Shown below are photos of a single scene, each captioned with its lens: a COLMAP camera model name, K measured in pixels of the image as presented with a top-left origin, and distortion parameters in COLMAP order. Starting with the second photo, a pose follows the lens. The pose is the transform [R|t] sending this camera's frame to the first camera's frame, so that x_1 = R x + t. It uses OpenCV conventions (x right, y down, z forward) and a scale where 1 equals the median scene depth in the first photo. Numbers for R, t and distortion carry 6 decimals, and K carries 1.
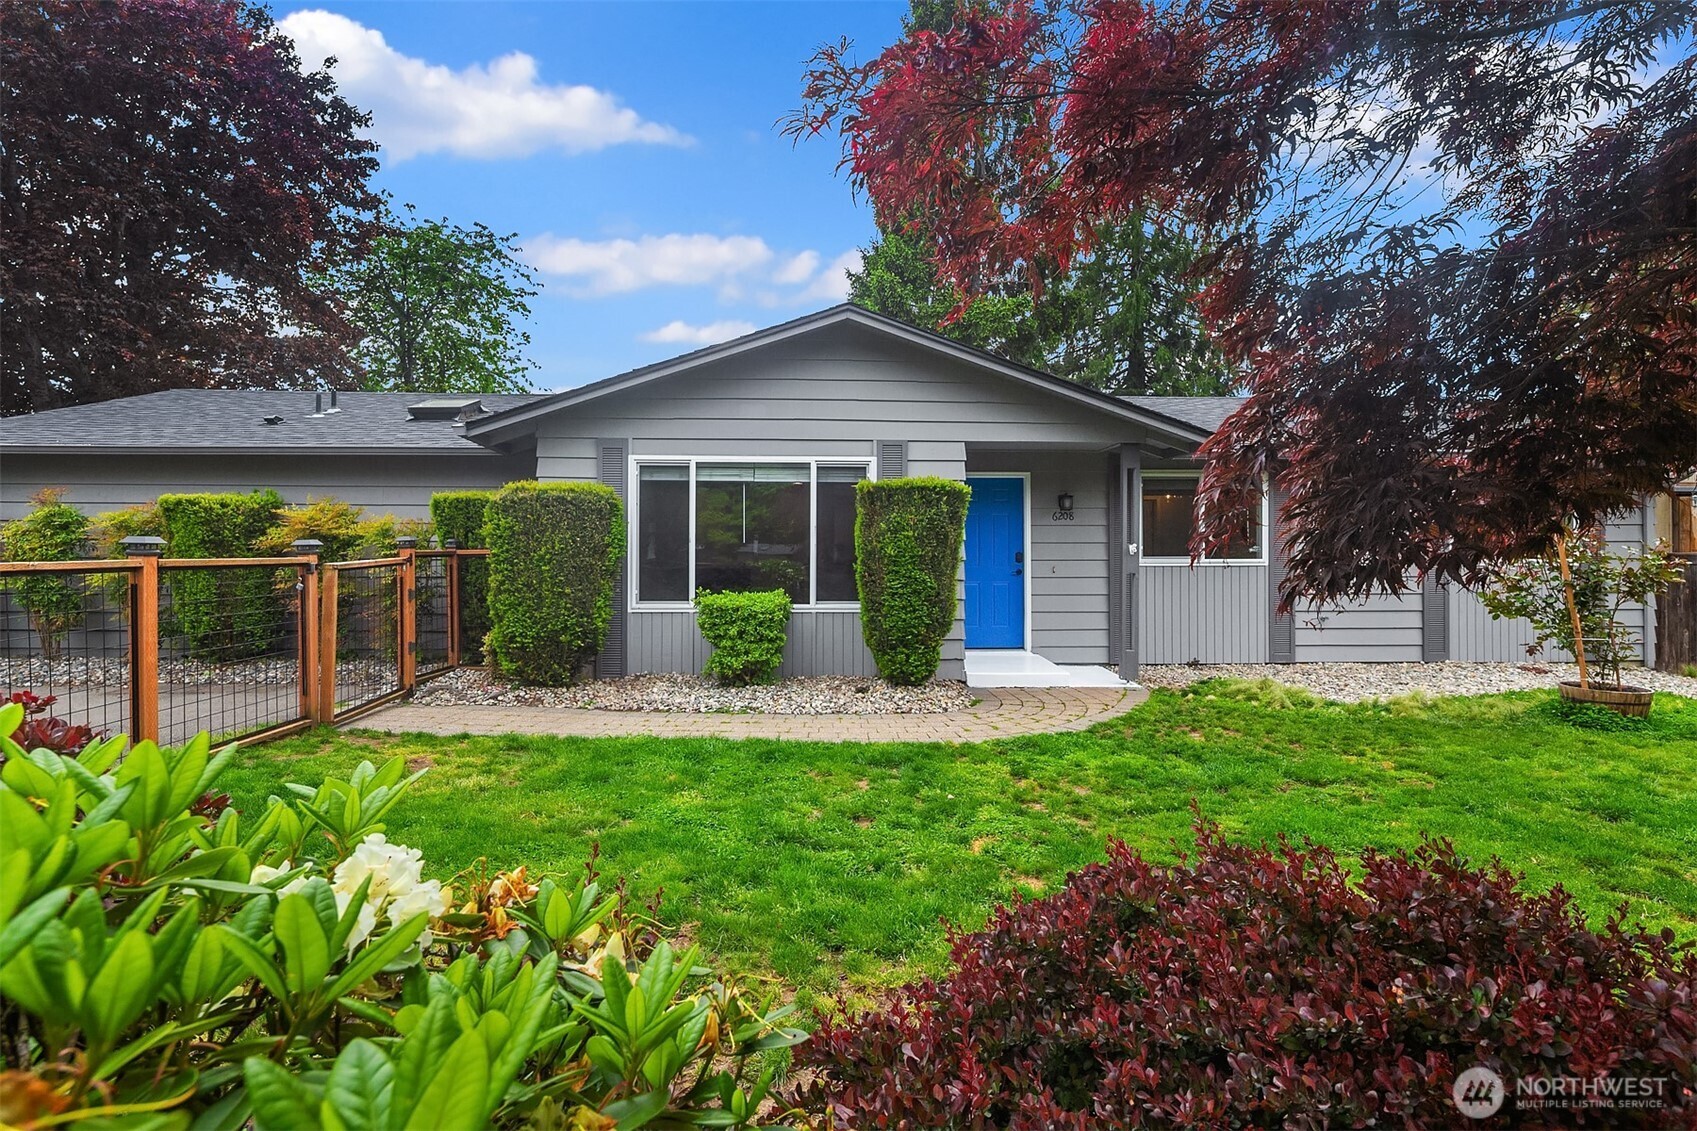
lens RADIAL K [[838.7, 0, 848.5], [0, 838.7, 565.5], [0, 0, 1]] dist [0.000305, -0.000121]
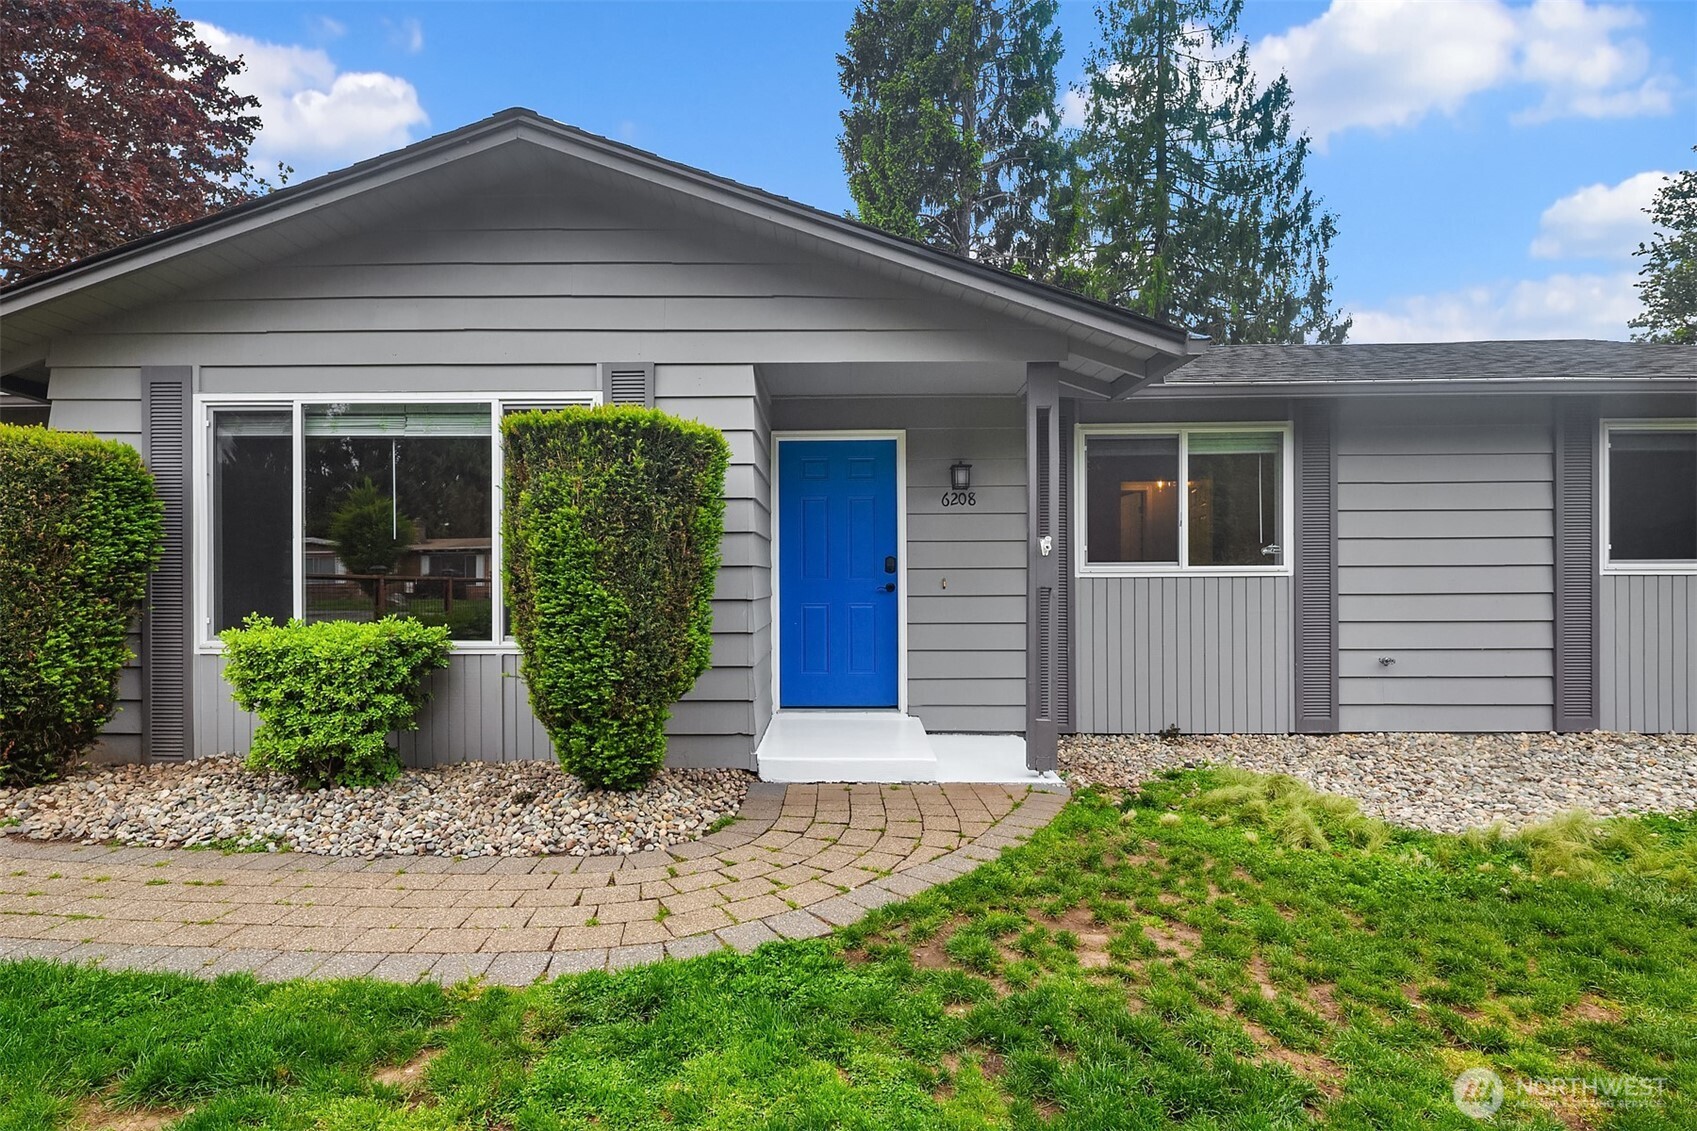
lens RADIAL K [[834.3, 0, 843.8], [0, 834.3, 588.5], [0, 0, 1]] dist [0.000851, 0.000229]
pose [[0.998326, -0.003185, -0.057753, 0.235080], [0.003158, 0.999995, -0.000550, 0.009912], [0.057754, 0.000367, 0.998331, 0.419889]]
